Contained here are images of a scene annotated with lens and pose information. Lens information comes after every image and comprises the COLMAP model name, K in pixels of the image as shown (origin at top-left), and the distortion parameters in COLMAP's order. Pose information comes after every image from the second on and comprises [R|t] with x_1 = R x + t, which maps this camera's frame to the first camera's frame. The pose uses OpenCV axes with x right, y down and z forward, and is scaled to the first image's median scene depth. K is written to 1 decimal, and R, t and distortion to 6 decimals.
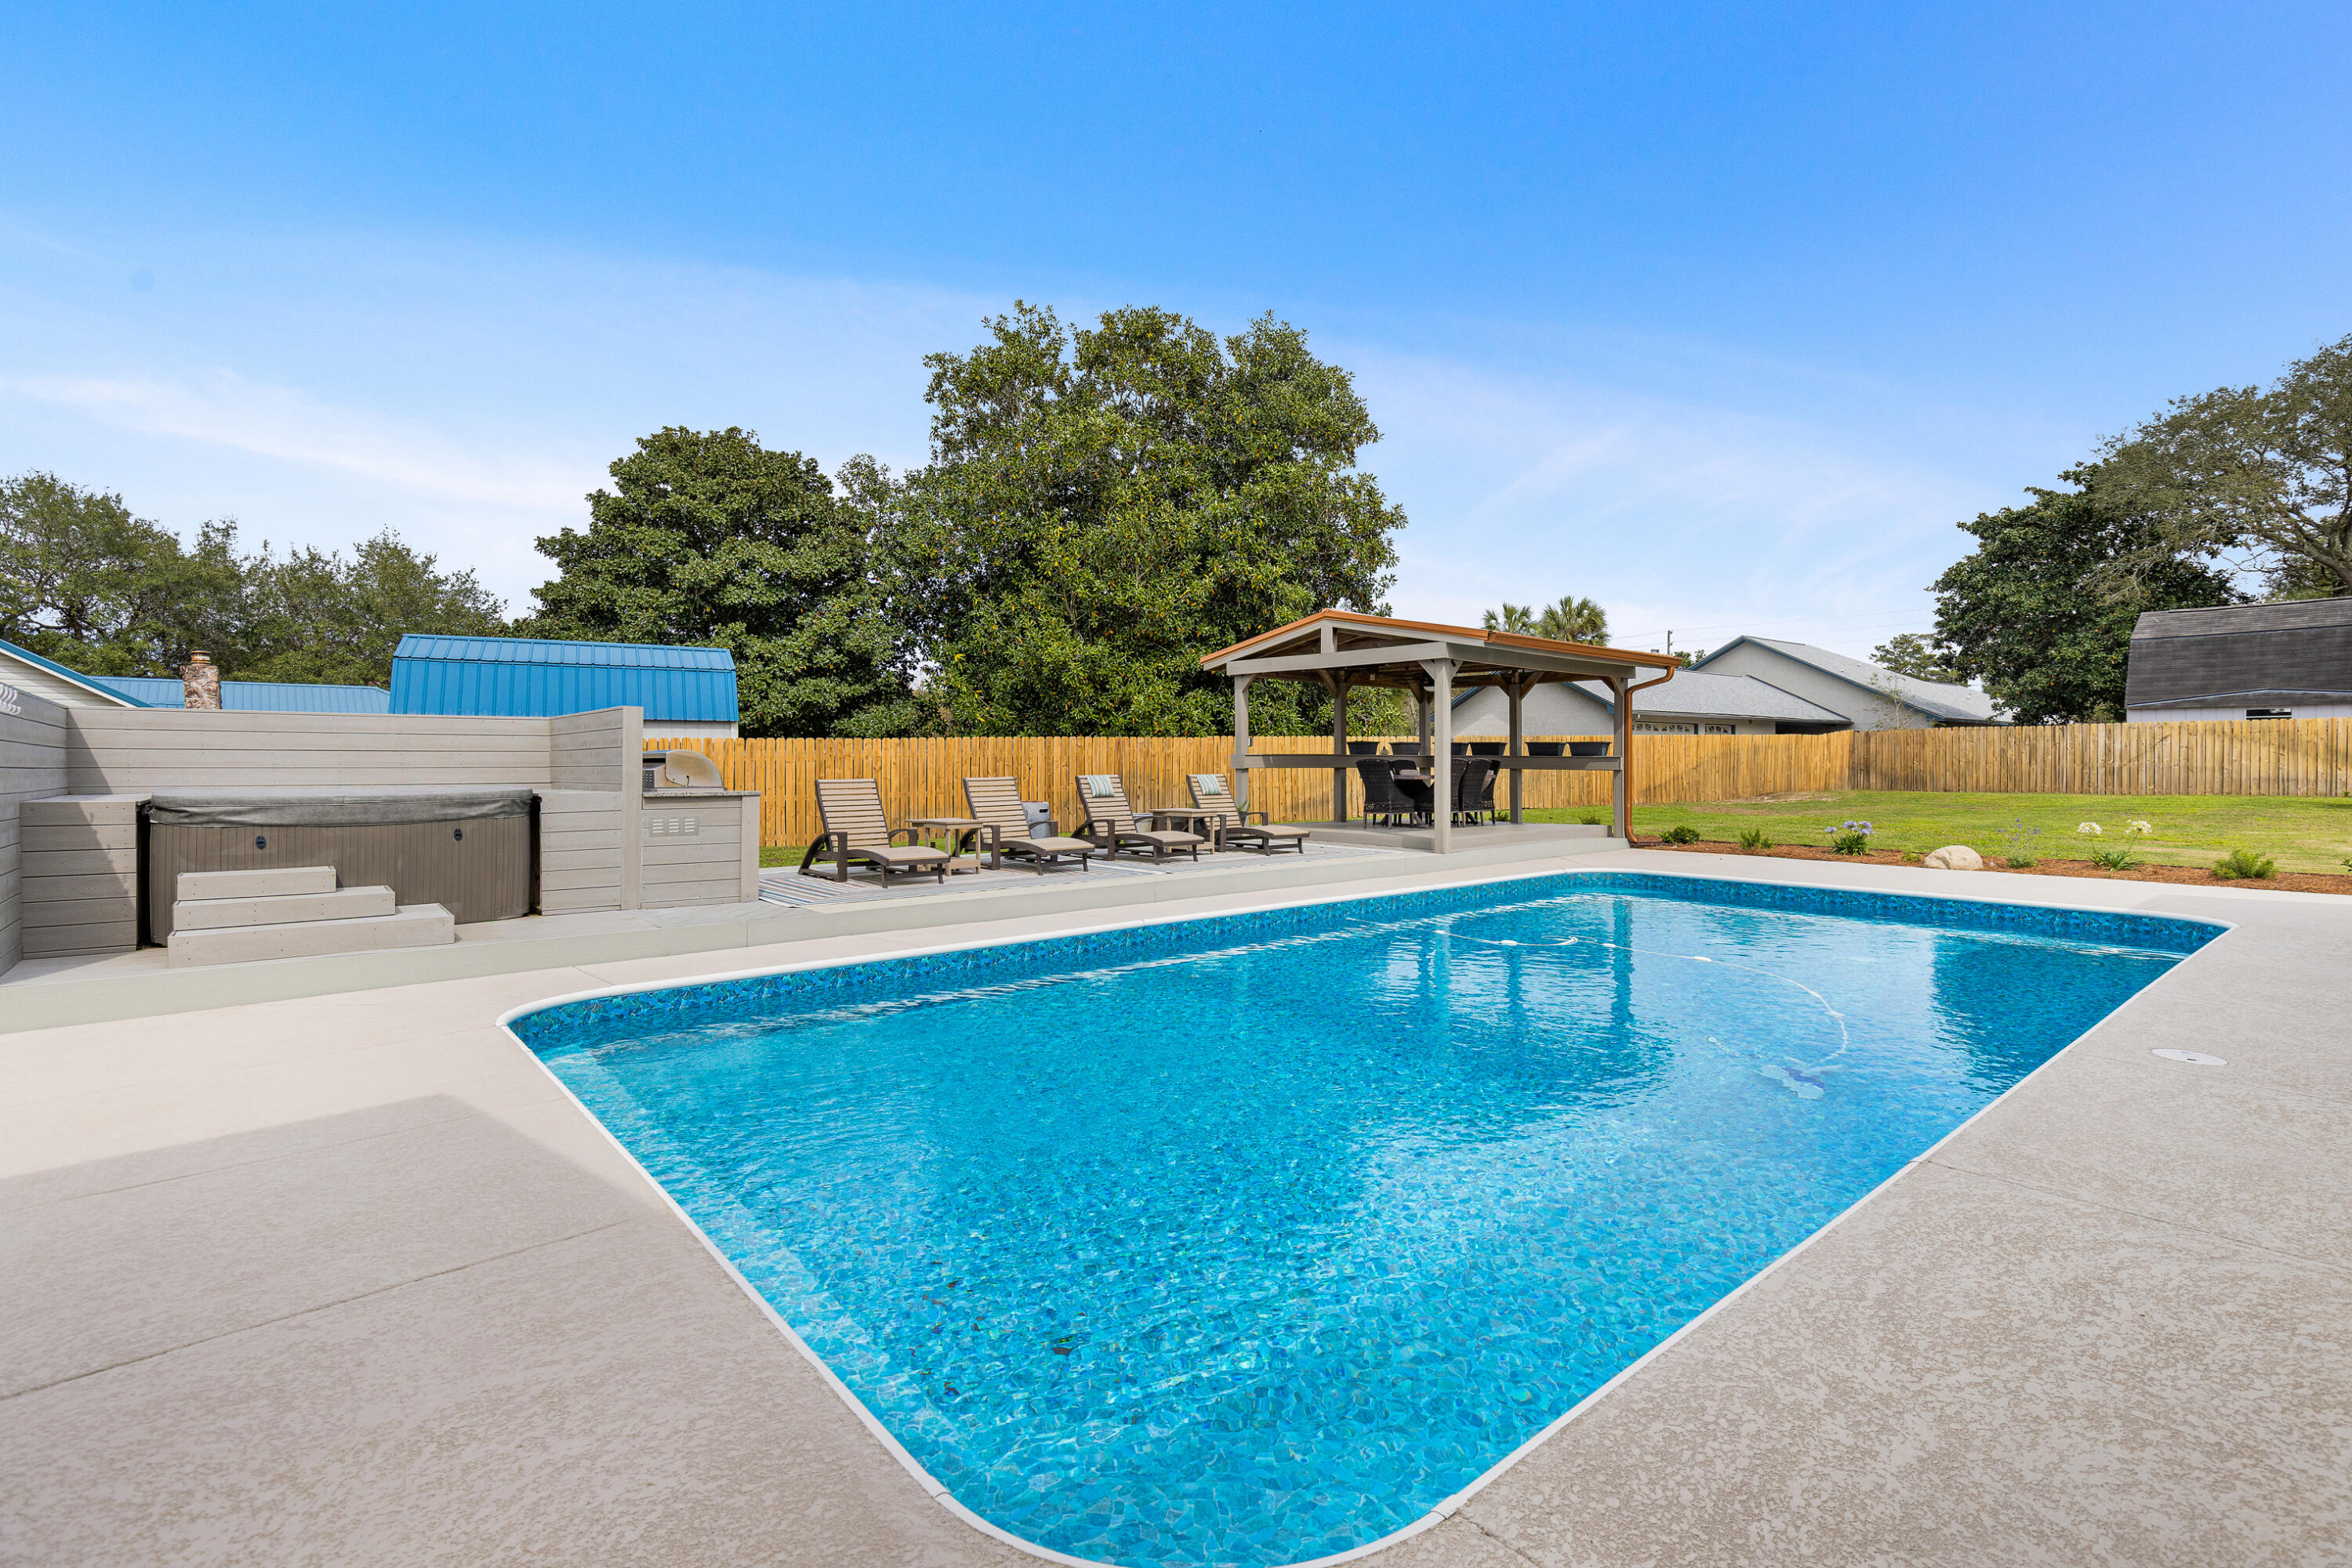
lens RADIAL K [[1064.0, 0, 1202.5], [0, 1064.0, 789.3], [0, 0, 1]] dist [0.012560, -0.003225]
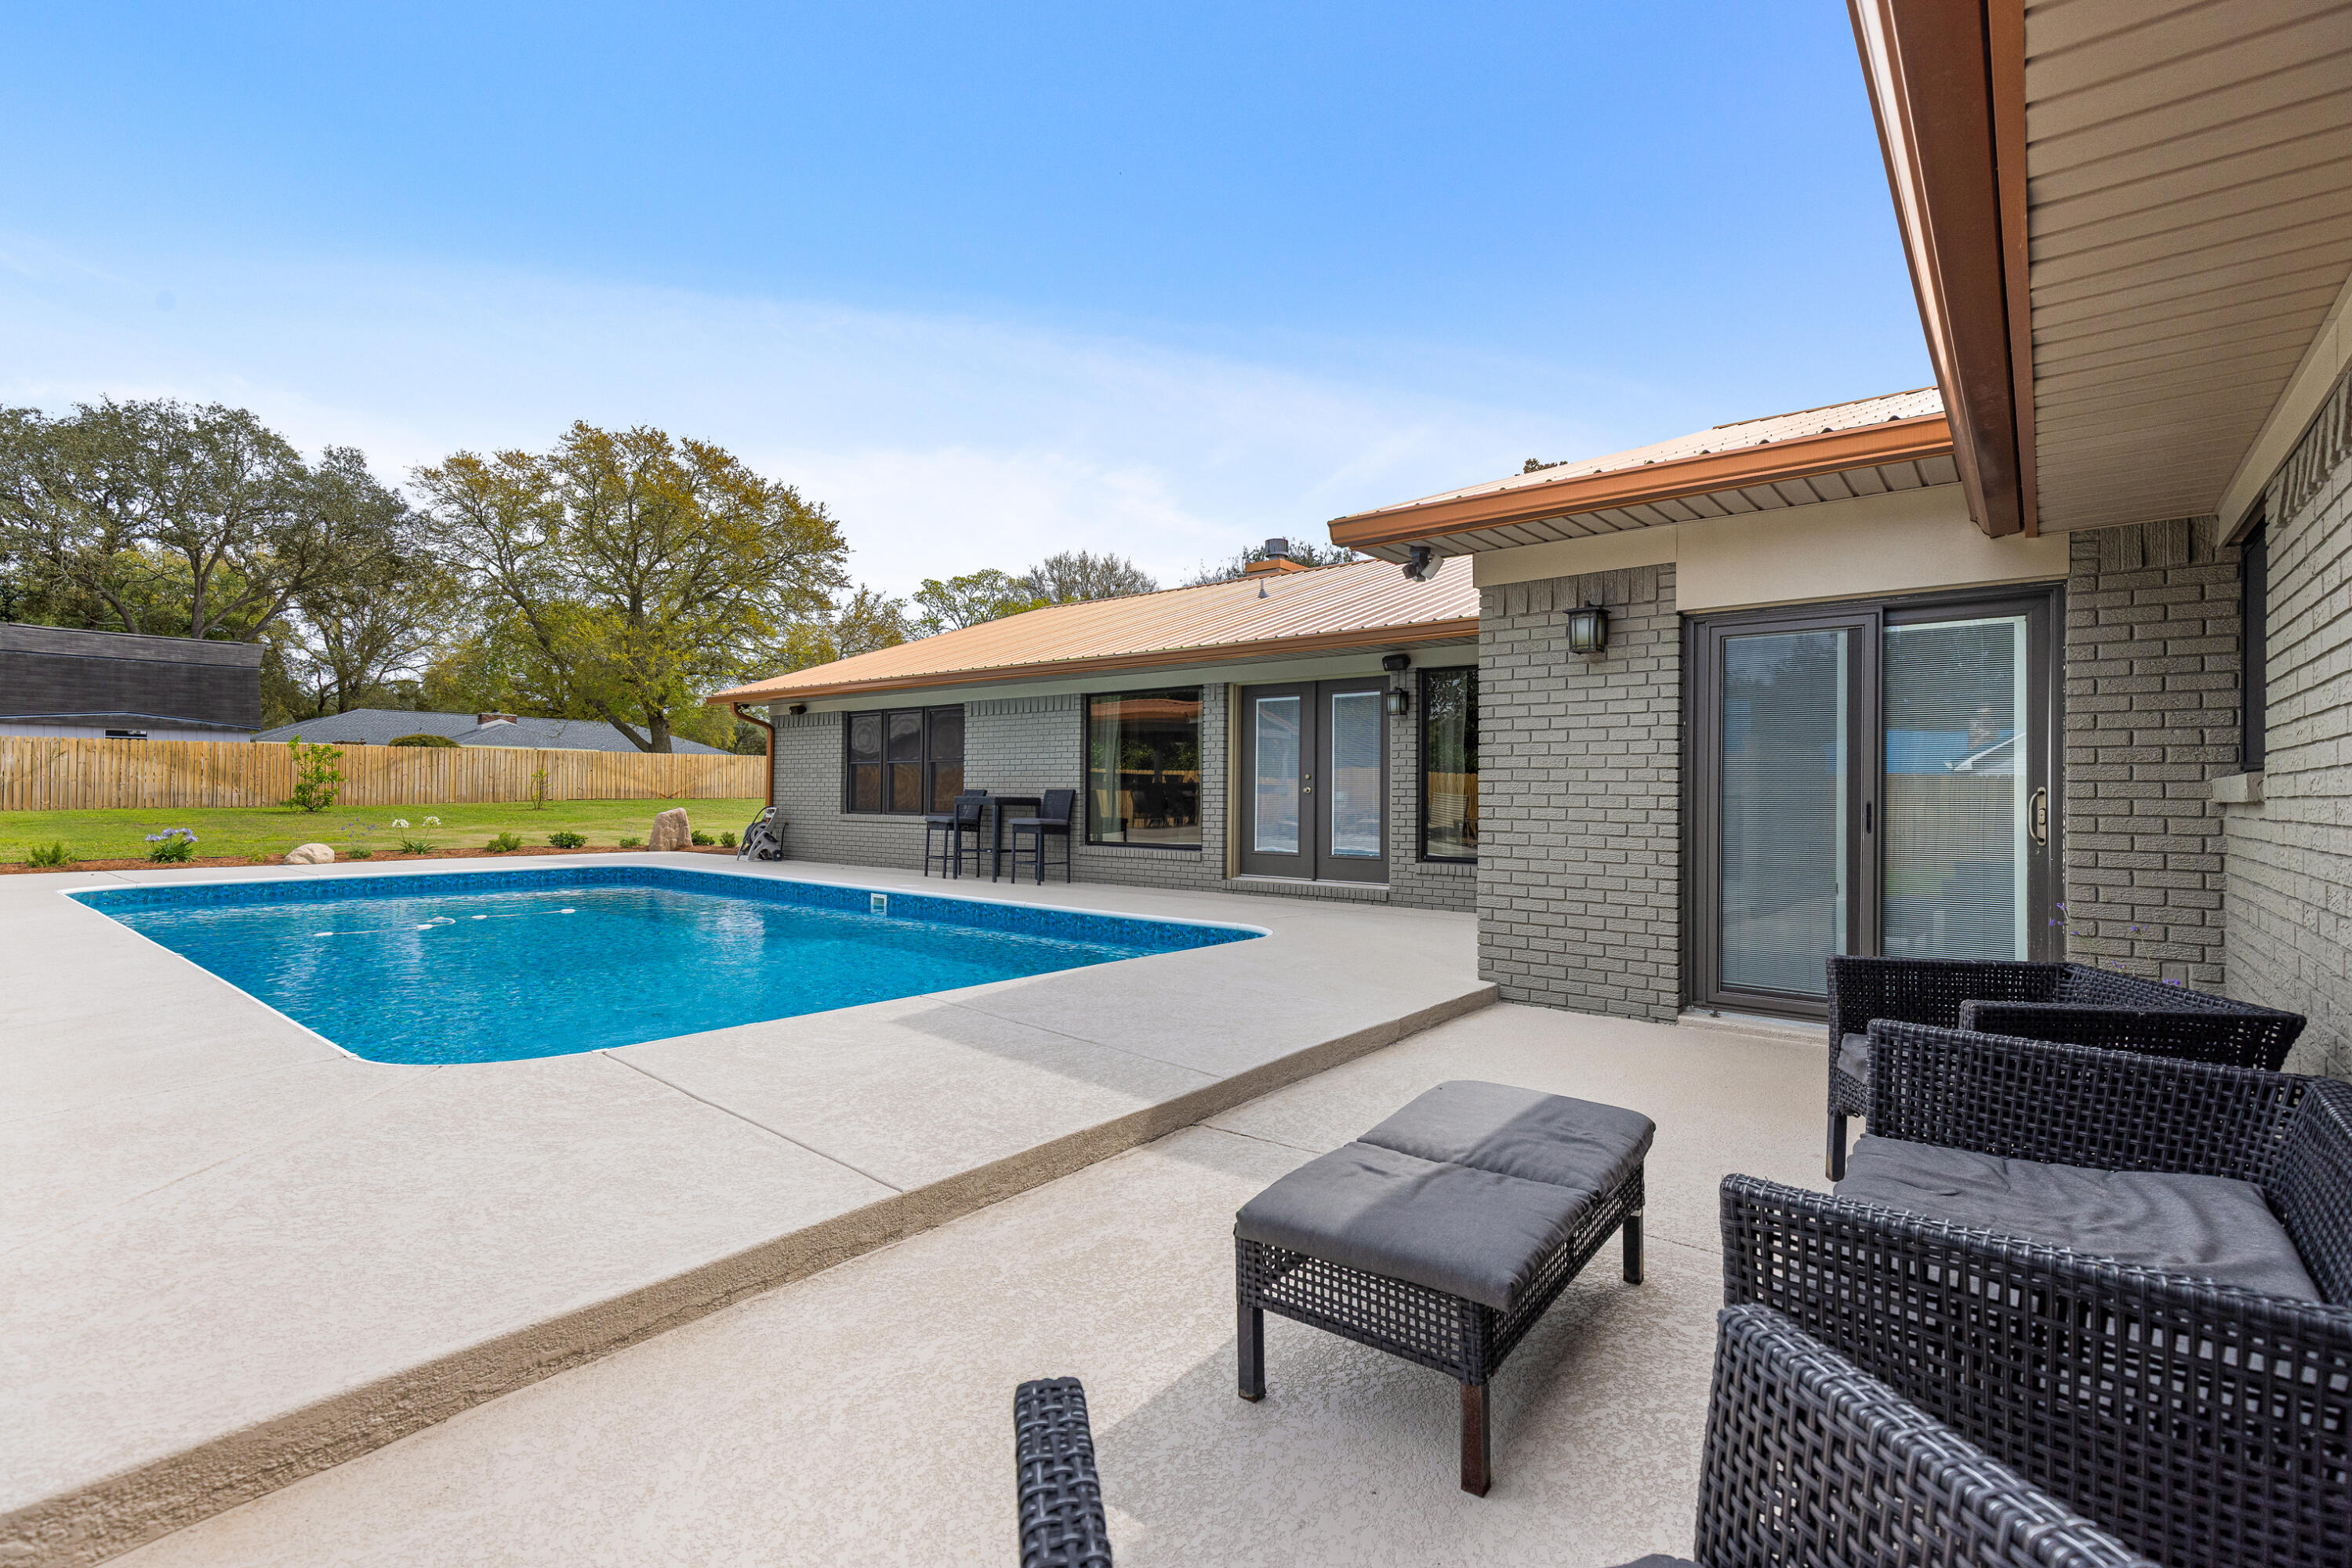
lens RADIAL K [[1064.0, 0, 1182.7], [0, 1064.0, 798.4], [0, 0, 1]] dist [0.012560, -0.003225]
pose [[-0.158370, -0.007136, 0.987354, -0.254833], [0.021019, 0.999723, 0.010597, 0.005357], [-0.987156, 0.022432, -0.158176, 0.116538]]
